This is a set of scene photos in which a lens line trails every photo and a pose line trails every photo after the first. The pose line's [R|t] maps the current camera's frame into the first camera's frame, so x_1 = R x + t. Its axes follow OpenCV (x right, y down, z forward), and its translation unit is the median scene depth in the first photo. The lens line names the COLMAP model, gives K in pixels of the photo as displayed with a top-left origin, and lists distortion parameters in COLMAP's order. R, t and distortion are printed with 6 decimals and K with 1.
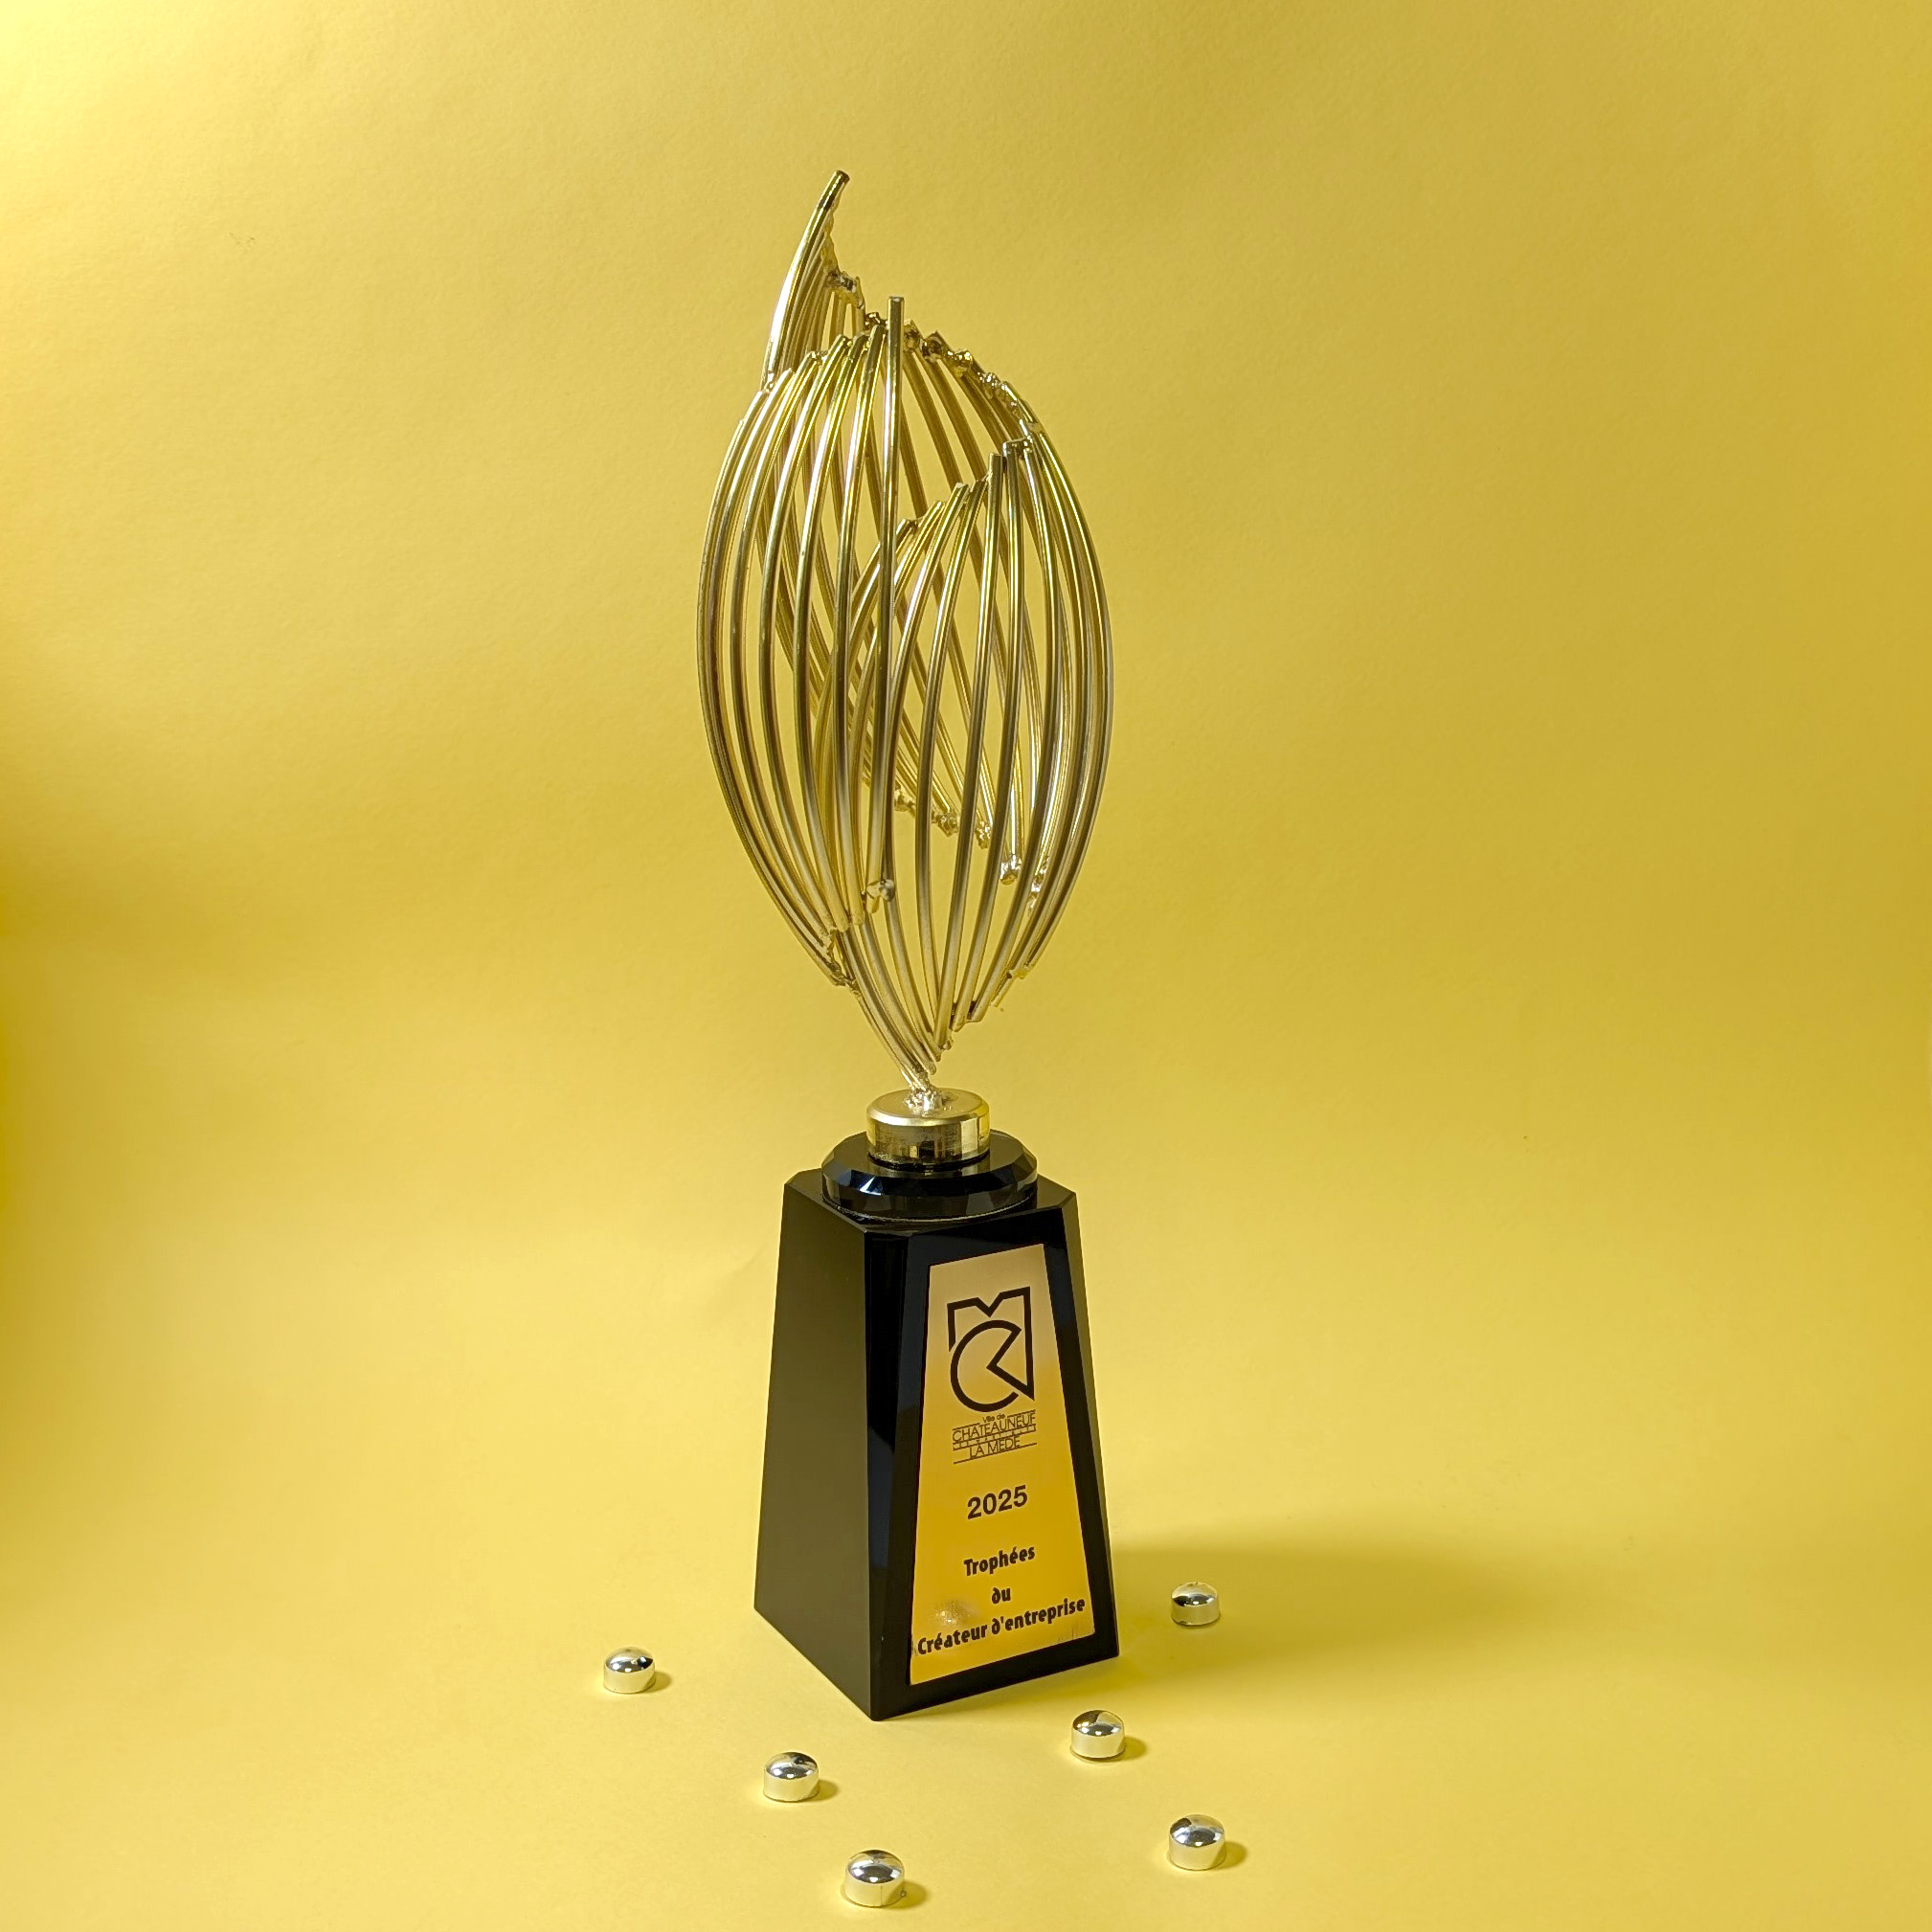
lens RADIAL K [[1948.8, 0, 945.4], [0, 1948.8, 1010.1], [0, 0, 1]] dist [0.020661, 0.000000]
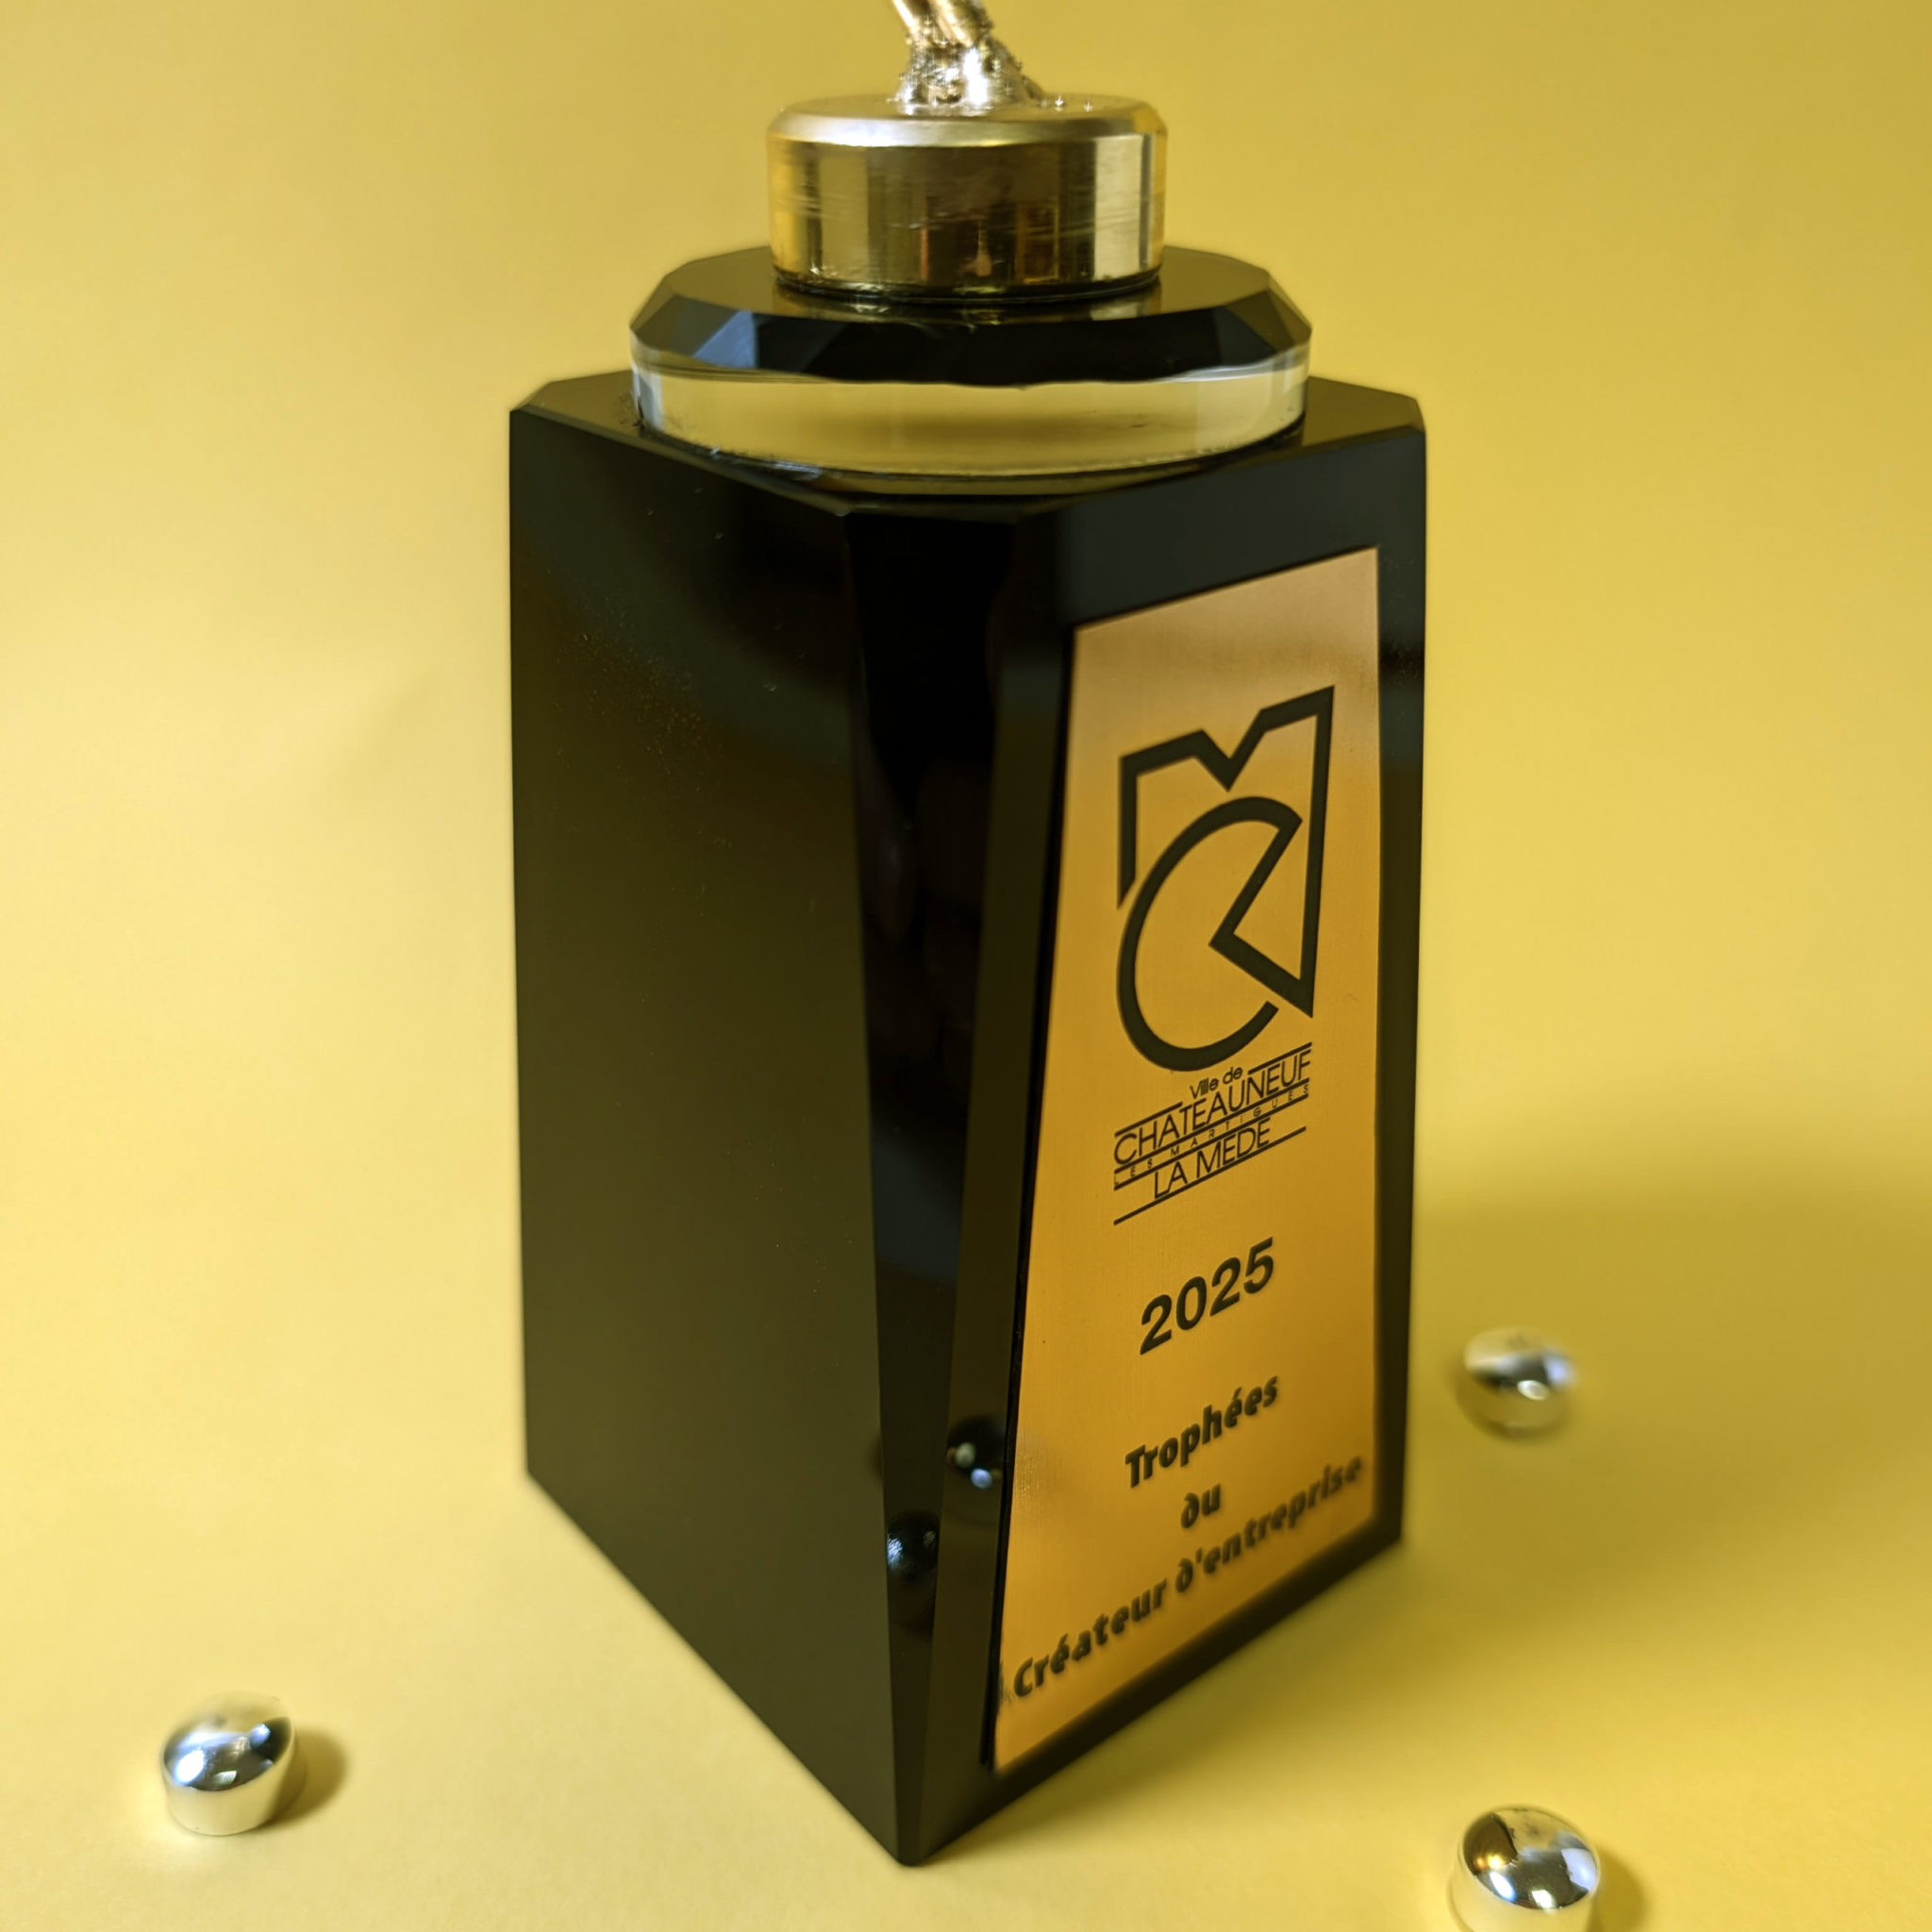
lens RADIAL K [[1948.8, 0, 951.9], [0, 1948.8, 968.6], [0, 0, 1]] dist [0.020661, 0.000000]
pose [[0.984894, -0.088201, 0.149010, -0.068523], [0.049317, 0.967789, 0.246884, 0.101743], [-0.165985, -0.235806, 0.957520, 0.674037]]
